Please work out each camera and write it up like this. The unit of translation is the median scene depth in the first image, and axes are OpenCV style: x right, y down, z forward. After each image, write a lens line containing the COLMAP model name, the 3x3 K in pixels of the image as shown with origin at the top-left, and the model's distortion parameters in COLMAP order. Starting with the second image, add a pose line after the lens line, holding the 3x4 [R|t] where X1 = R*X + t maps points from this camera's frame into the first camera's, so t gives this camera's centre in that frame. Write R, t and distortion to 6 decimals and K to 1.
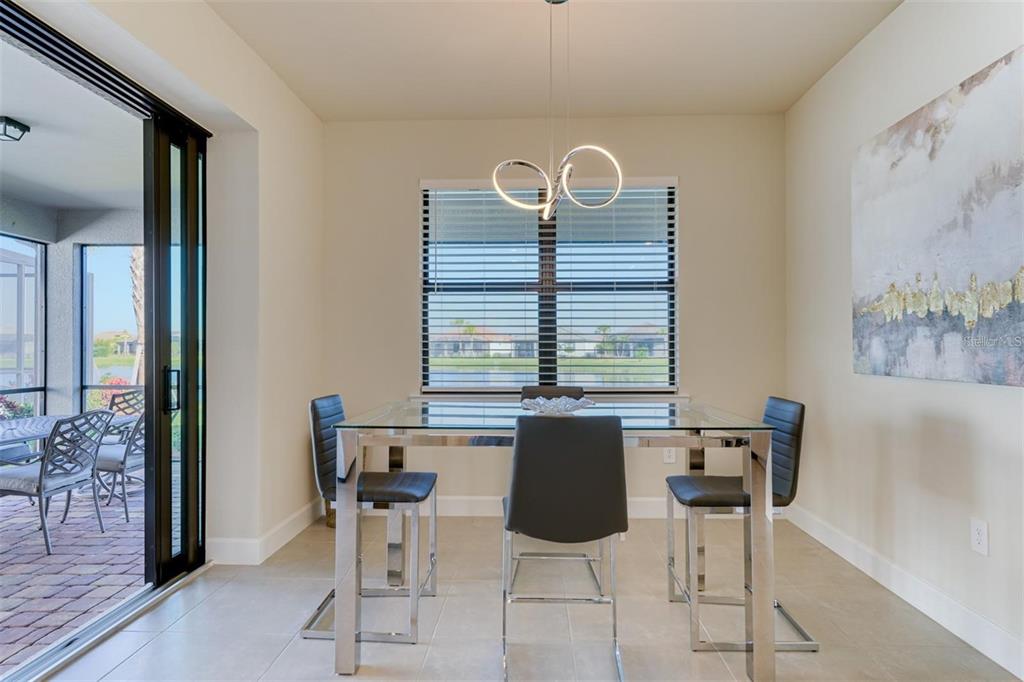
lens RADIAL K [[589.8, 0, 509.8], [0, 589.8, 340.6], [0, 0, 1]] dist [0.003318, 0.000168]
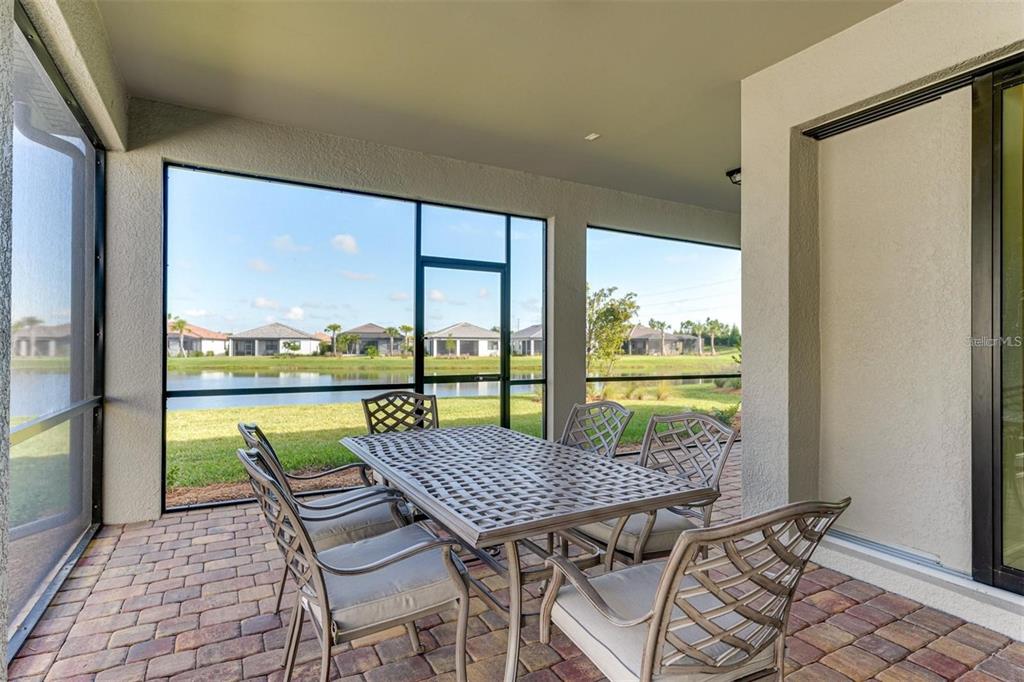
lens RADIAL K [[509.5, 0, 511.0], [0, 509.5, 345.4], [0, 0, 1]] dist [0.002140, 0.000335]
pose [[0.843852, 0.015935, 0.536339, -1.112063], [-0.019867, 0.999801, 0.001552, 0.032544], [-0.536207, -0.011965, 0.844002, 0.549785]]
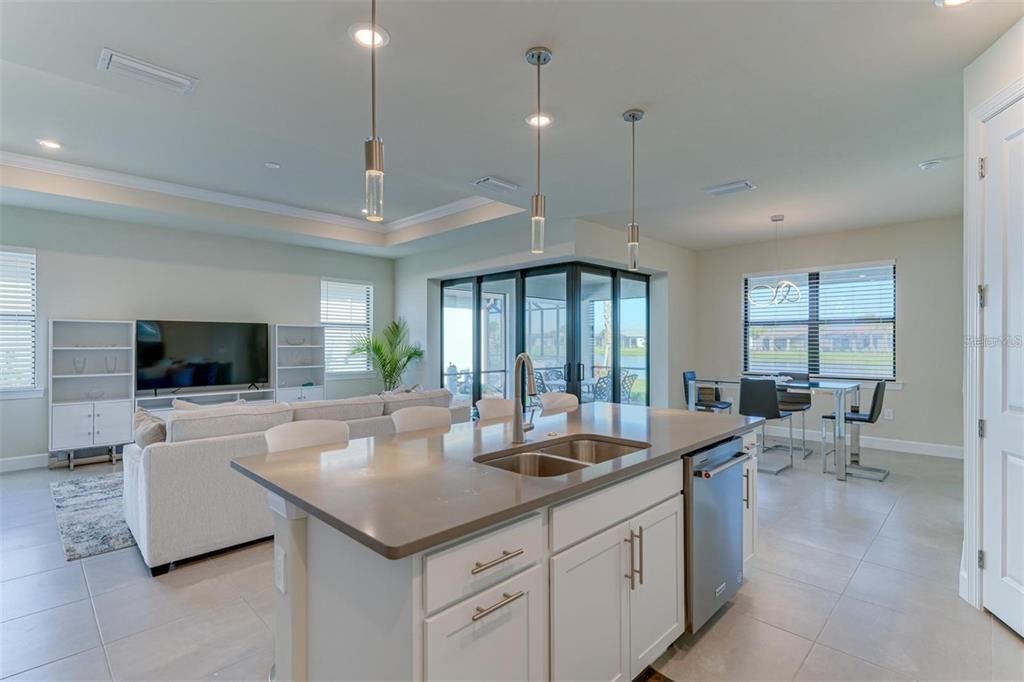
lens RADIAL K [[483.0, 0, 508.8], [0, 483.0, 341.3], [0, 0, 1]] dist [0.004472, 0.000390]
pose [[0.741191, -0.001386, -0.671293, 0.385426], [0.010279, 0.999904, 0.009285, -0.054605], [0.671216, -0.013782, 0.741134, -0.839988]]
